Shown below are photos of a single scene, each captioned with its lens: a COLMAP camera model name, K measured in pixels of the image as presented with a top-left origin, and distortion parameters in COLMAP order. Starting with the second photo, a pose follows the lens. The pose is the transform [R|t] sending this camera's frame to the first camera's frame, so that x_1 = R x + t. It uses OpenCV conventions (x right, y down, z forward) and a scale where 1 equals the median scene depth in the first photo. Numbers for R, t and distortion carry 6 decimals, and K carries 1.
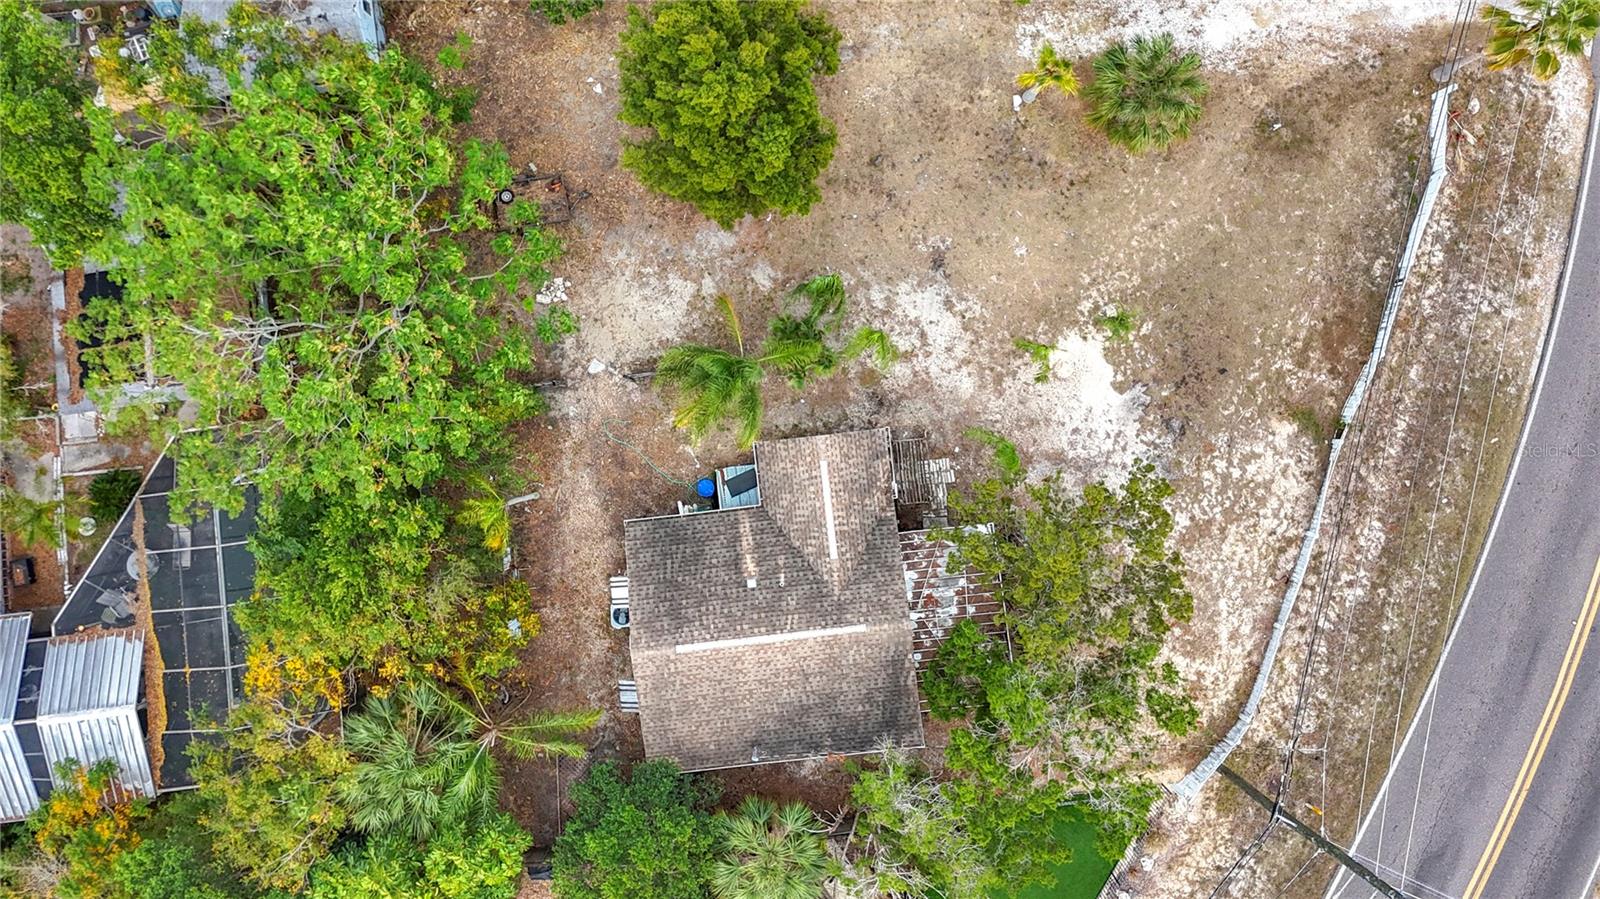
lens RADIAL K [[1245.8, 0, 725.9], [0, 1245.8, 254.4], [0, 0, 1]] dist [0.020697, -0.007904]
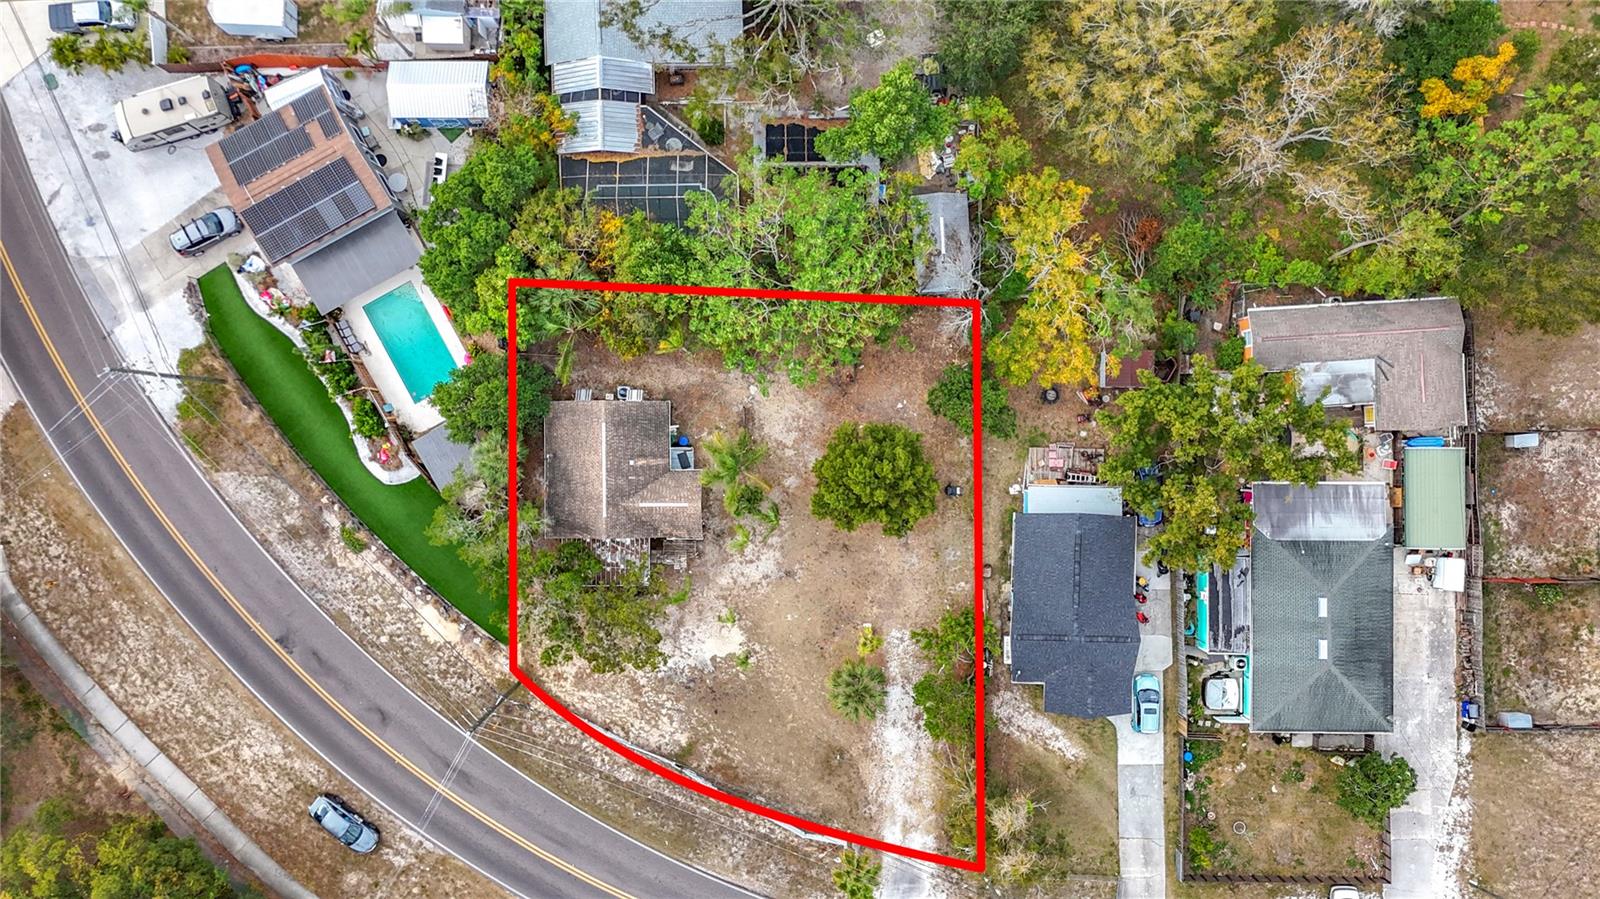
lens RADIAL K [[1161.9, 0, 860.0], [0, 1161.9, 429.2], [0, 0, 1]] dist [0.064977, -0.105166]
pose [[-0.106284, 0.993366, 0.043899, -0.145982], [-0.989473, -0.110022, 0.094011, -0.256220], [0.098217, -0.033445, 0.994603, -0.784568]]
